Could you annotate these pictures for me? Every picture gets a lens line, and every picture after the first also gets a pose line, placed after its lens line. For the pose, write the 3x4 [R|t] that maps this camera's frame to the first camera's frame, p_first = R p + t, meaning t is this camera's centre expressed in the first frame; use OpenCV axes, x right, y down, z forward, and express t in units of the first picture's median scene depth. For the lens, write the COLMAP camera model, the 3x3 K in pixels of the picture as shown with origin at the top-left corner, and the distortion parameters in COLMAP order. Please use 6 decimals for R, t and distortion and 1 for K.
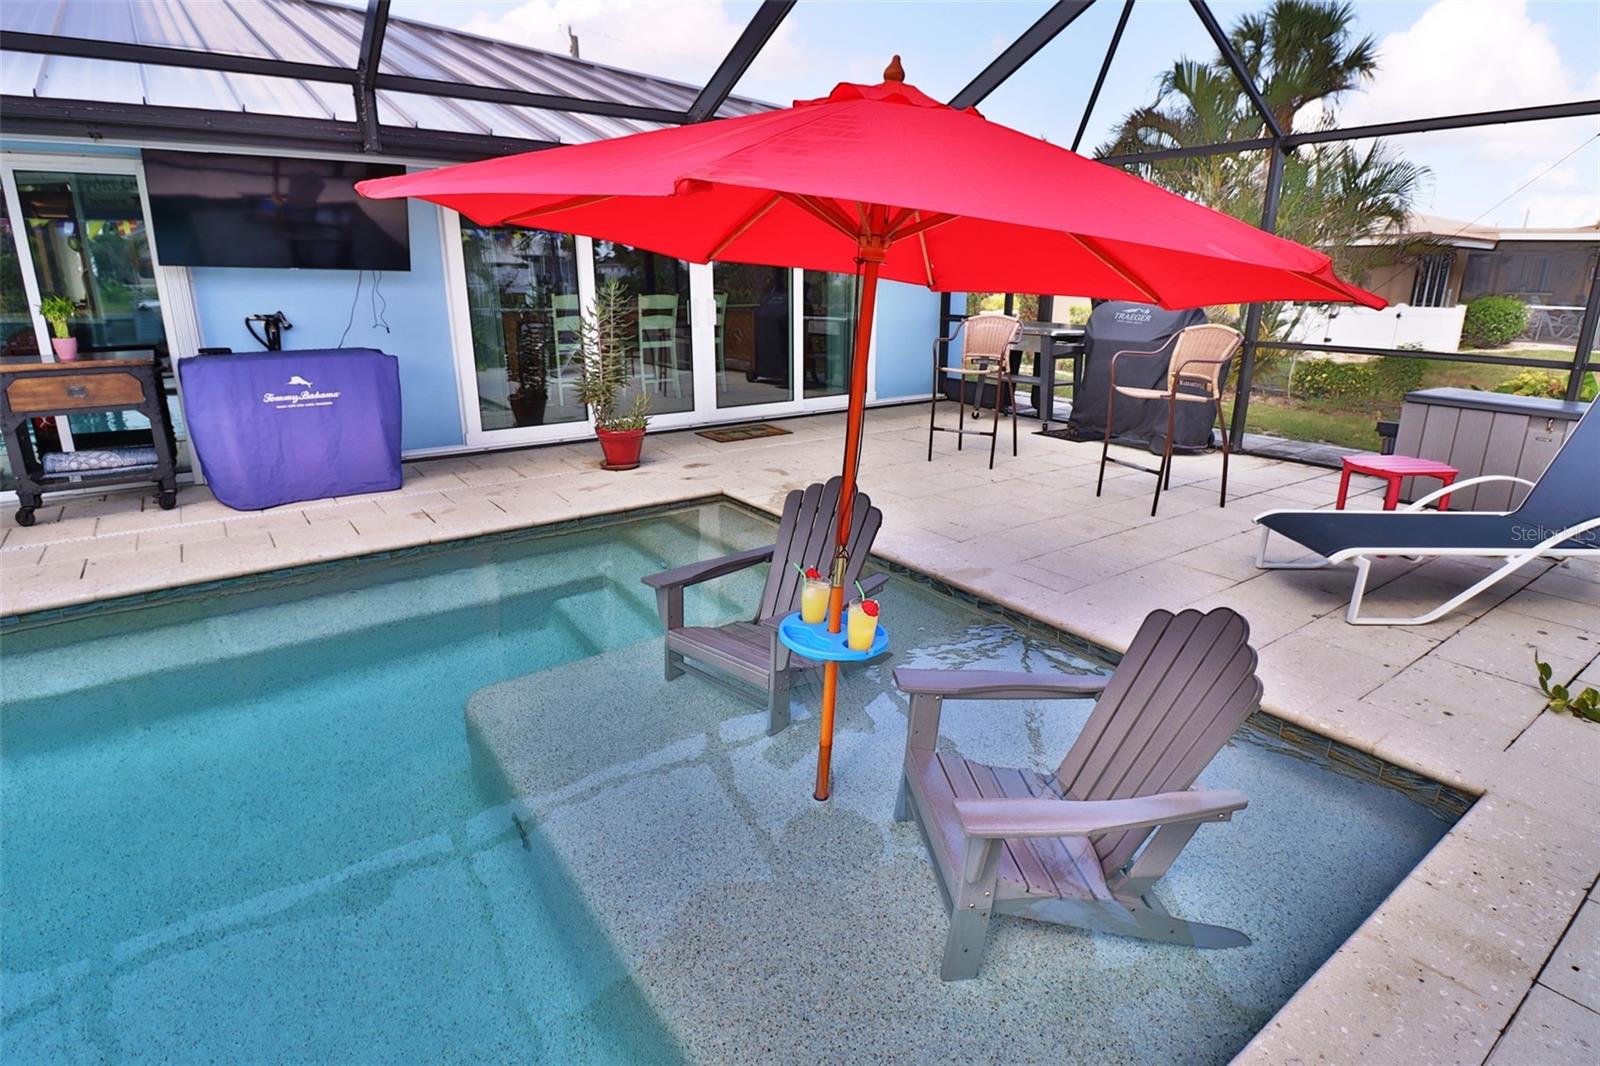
lens RADIAL K [[836.5, 0, 801.7], [0, 836.5, 524.1], [0, 0, 1]] dist [0.000488, -0.015788]
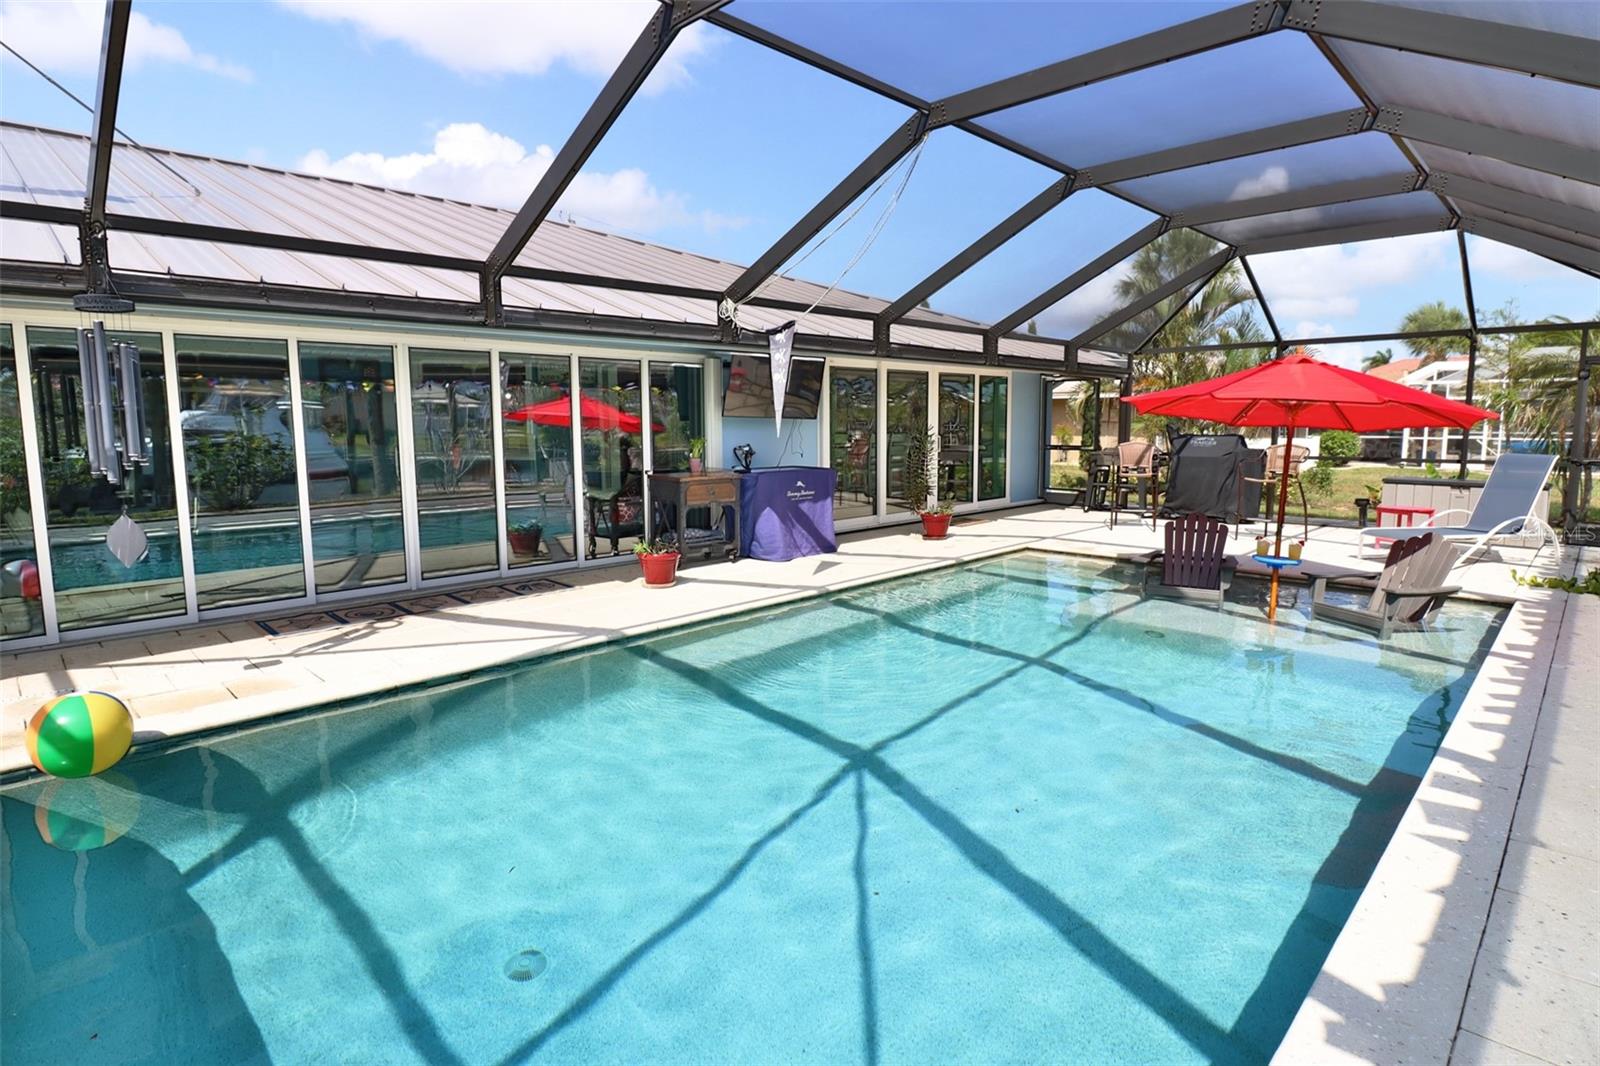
lens RADIAL K [[836.5, 0, 801.7], [0, 836.5, 524.1], [0, 0, 1]] dist [0.000488, -0.015788]
pose [[0.987696, -0.027731, 0.153907, -0.827885], [0.053142, 0.985104, -0.163540, 0.173231], [-0.147080, 0.169707, 0.974457, -0.587887]]
